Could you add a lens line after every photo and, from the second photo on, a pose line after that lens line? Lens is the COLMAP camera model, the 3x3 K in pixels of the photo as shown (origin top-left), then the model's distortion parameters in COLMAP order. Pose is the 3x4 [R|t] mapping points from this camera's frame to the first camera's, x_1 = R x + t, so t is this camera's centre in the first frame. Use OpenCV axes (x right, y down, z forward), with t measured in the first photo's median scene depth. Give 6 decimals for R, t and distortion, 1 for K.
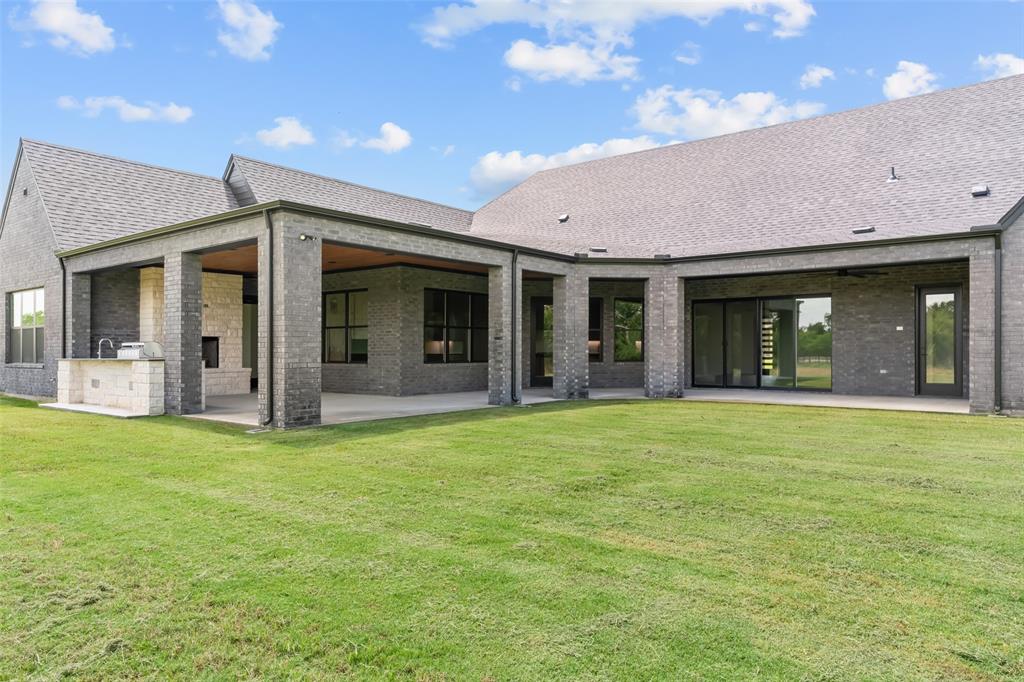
lens RADIAL K [[674.1, 0, 512.0], [0, 674.1, 341.0], [0, 0, 1]] dist [-0.001200, -0.000516]
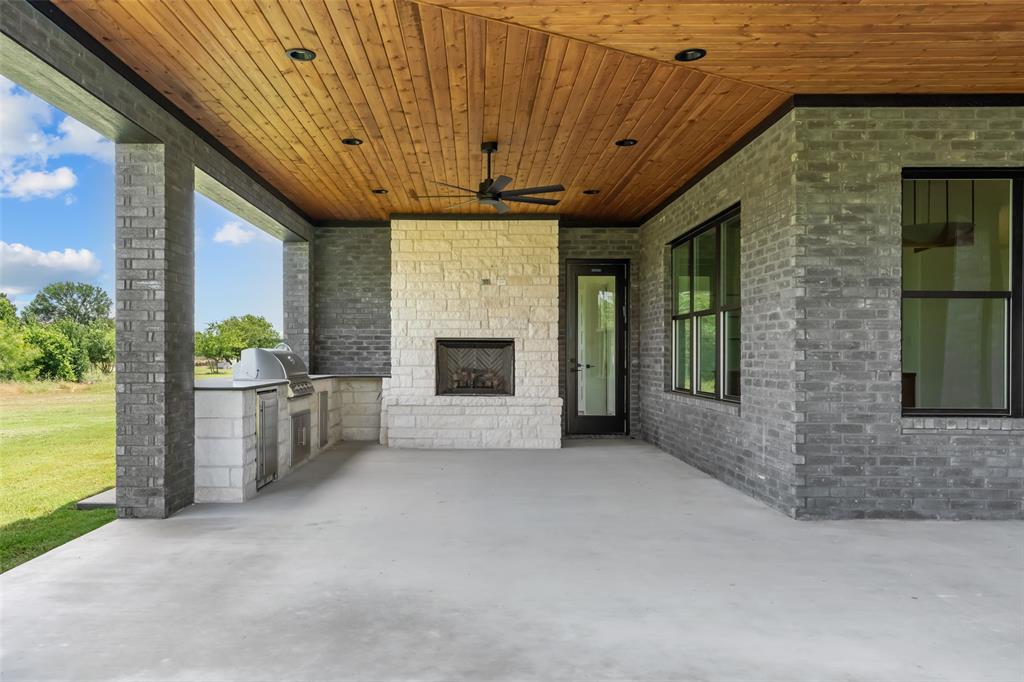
lens RADIAL K [[716.4, 0, 512.0], [0, 716.4, 341.0], [0, 0, 1]] dist [0.005984, 0.002192]
pose [[0.601480, -0.010317, -0.798821, 0.023468], [0.005876, 0.999947, -0.008491, 0.000883], [0.798866, 0.000413, 0.601509, 0.688985]]
